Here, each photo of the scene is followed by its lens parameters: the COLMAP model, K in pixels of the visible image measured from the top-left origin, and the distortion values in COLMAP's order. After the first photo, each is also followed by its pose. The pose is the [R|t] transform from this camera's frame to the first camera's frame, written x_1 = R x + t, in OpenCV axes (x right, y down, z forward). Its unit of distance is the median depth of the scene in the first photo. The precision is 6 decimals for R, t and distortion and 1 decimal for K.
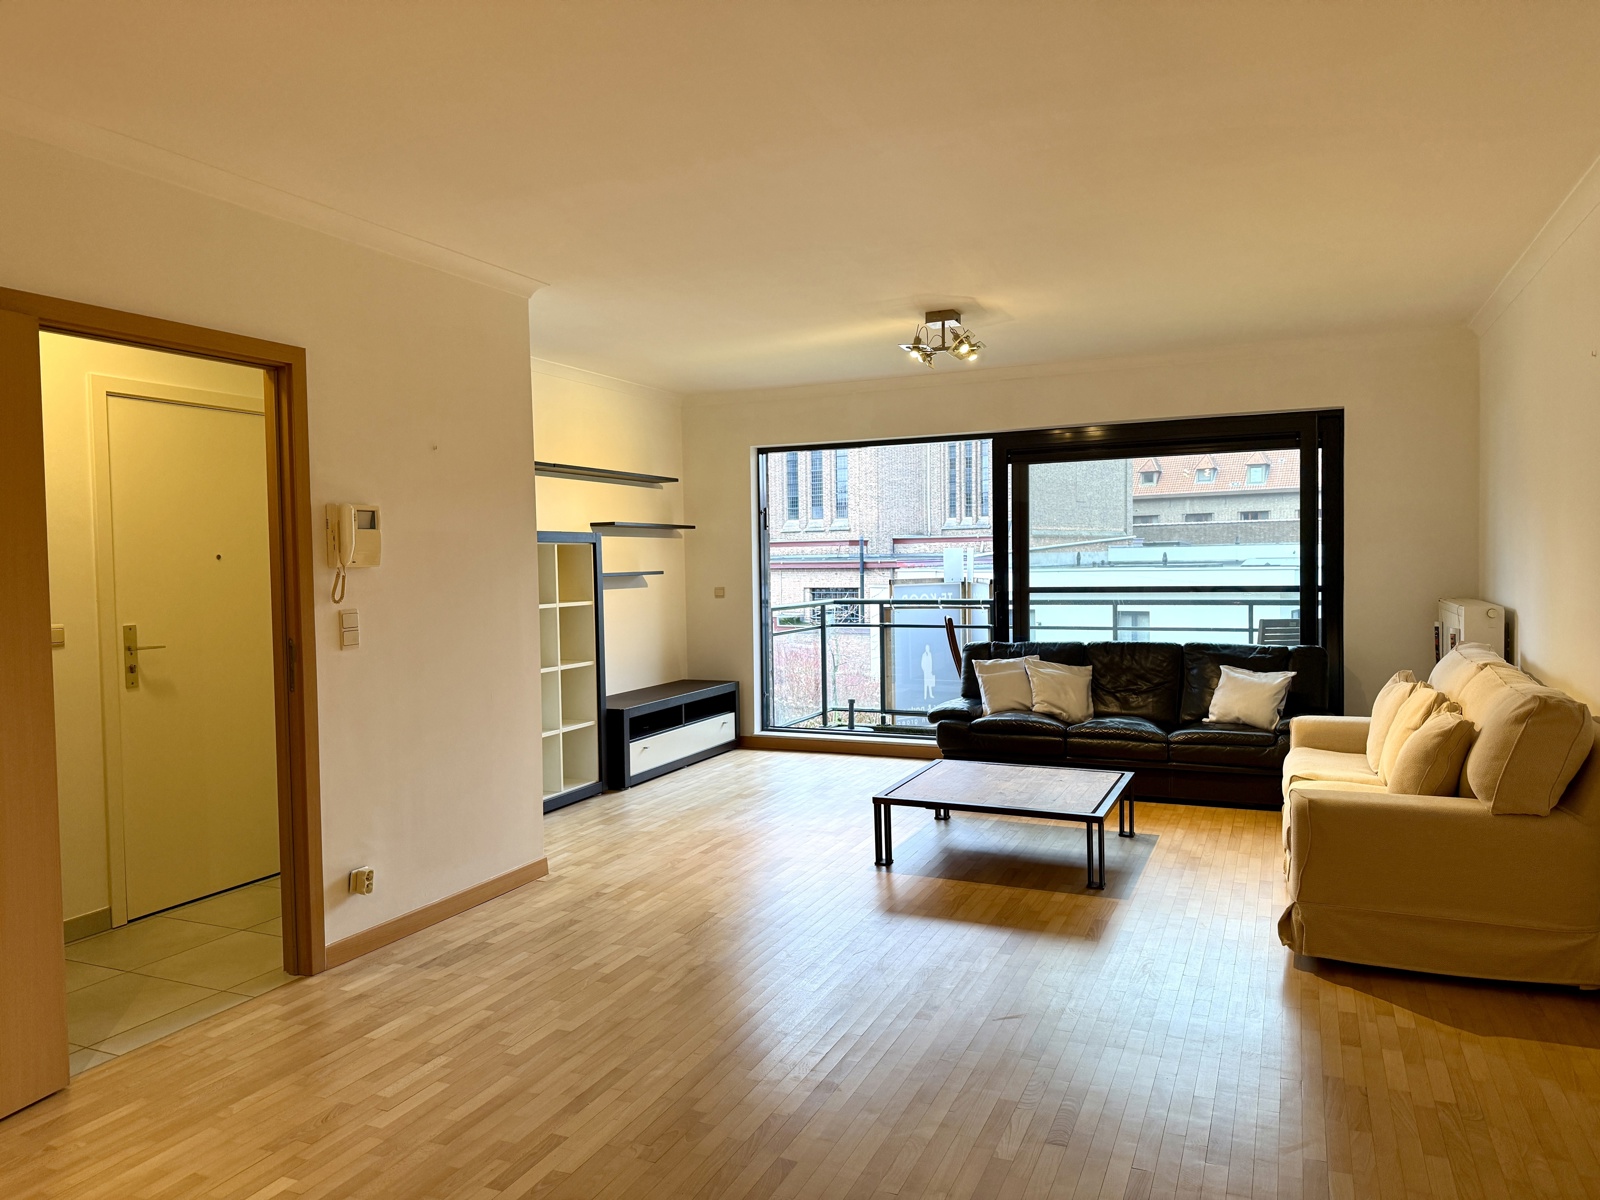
lens RADIAL K [[1106.6, 0, 797.5], [0, 1106.6, 593.1], [0, 0, 1]] dist [0.038438, -0.051585]
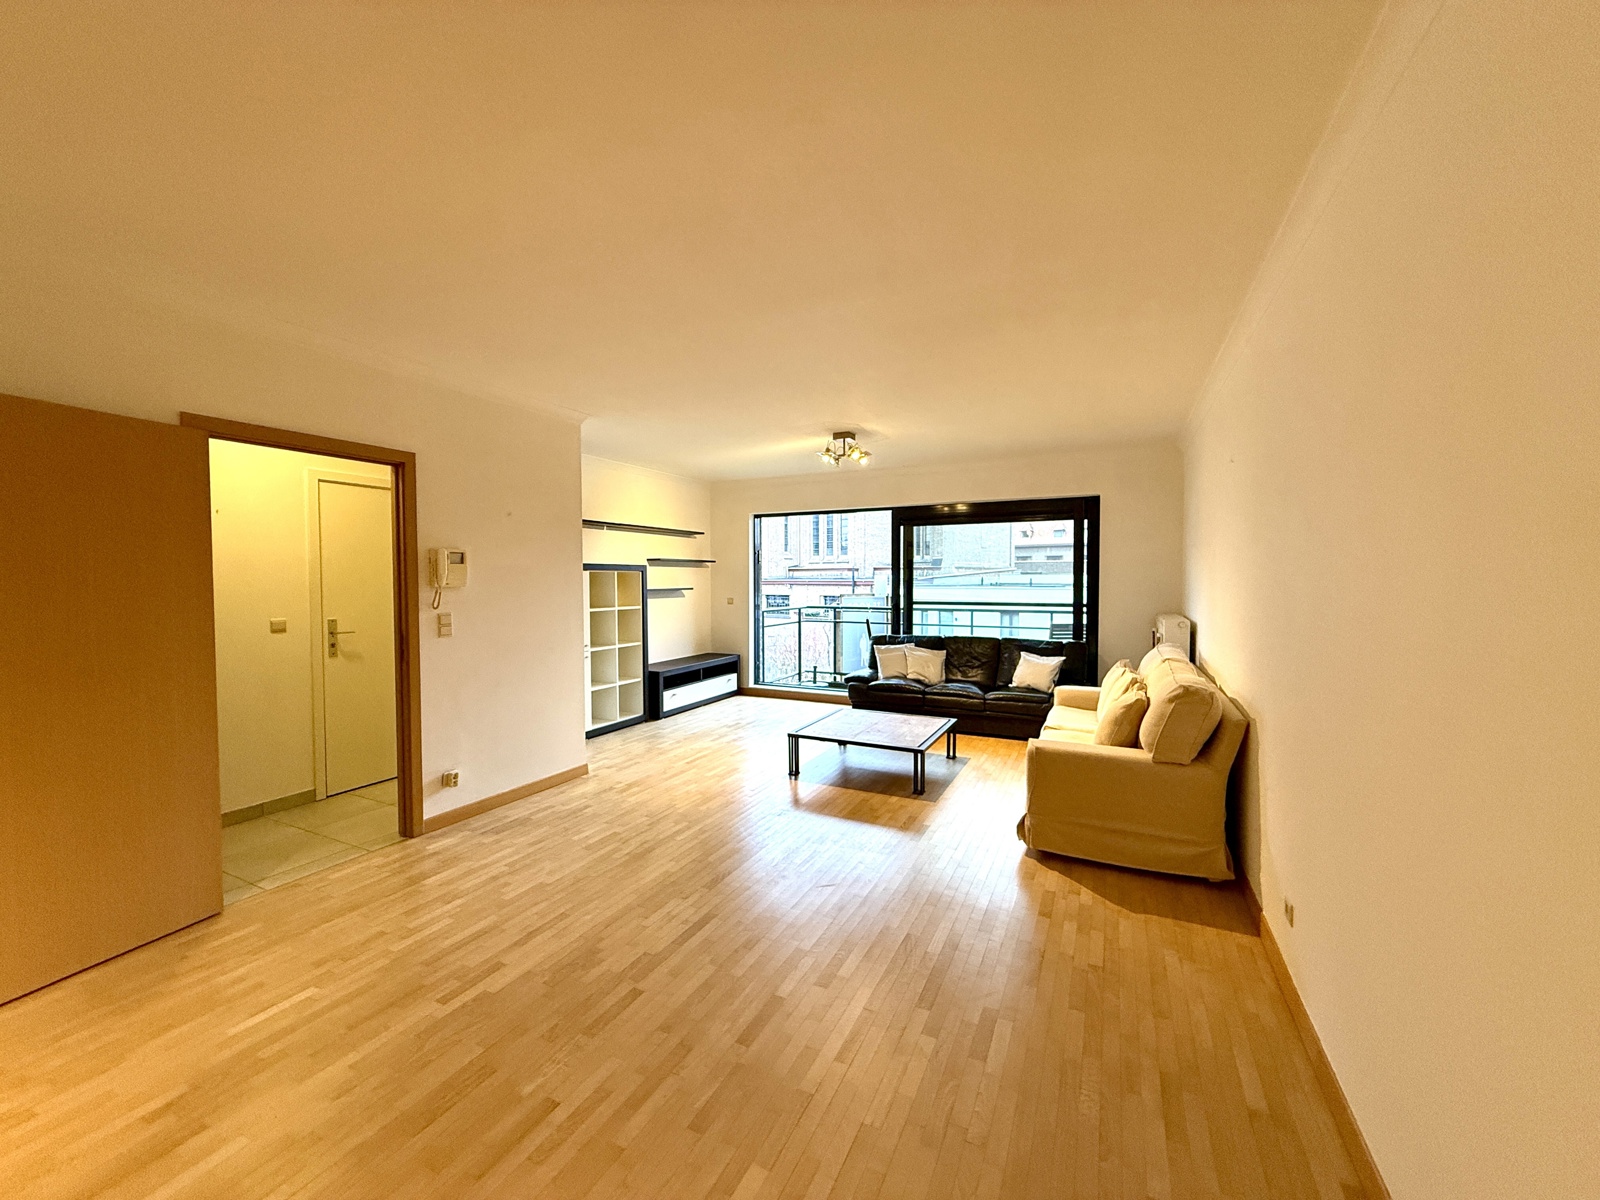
lens RADIAL K [[632.7, 0, 792.9], [0, 632.7, 593.6], [0, 0, 1]] dist [-0.008964, 0.002084]
pose [[0.998680, 0.015563, -0.048946, 0.127607], [-0.015865, 0.999857, -0.005794, -0.013723], [0.048849, 0.006563, 0.998785, 0.085210]]
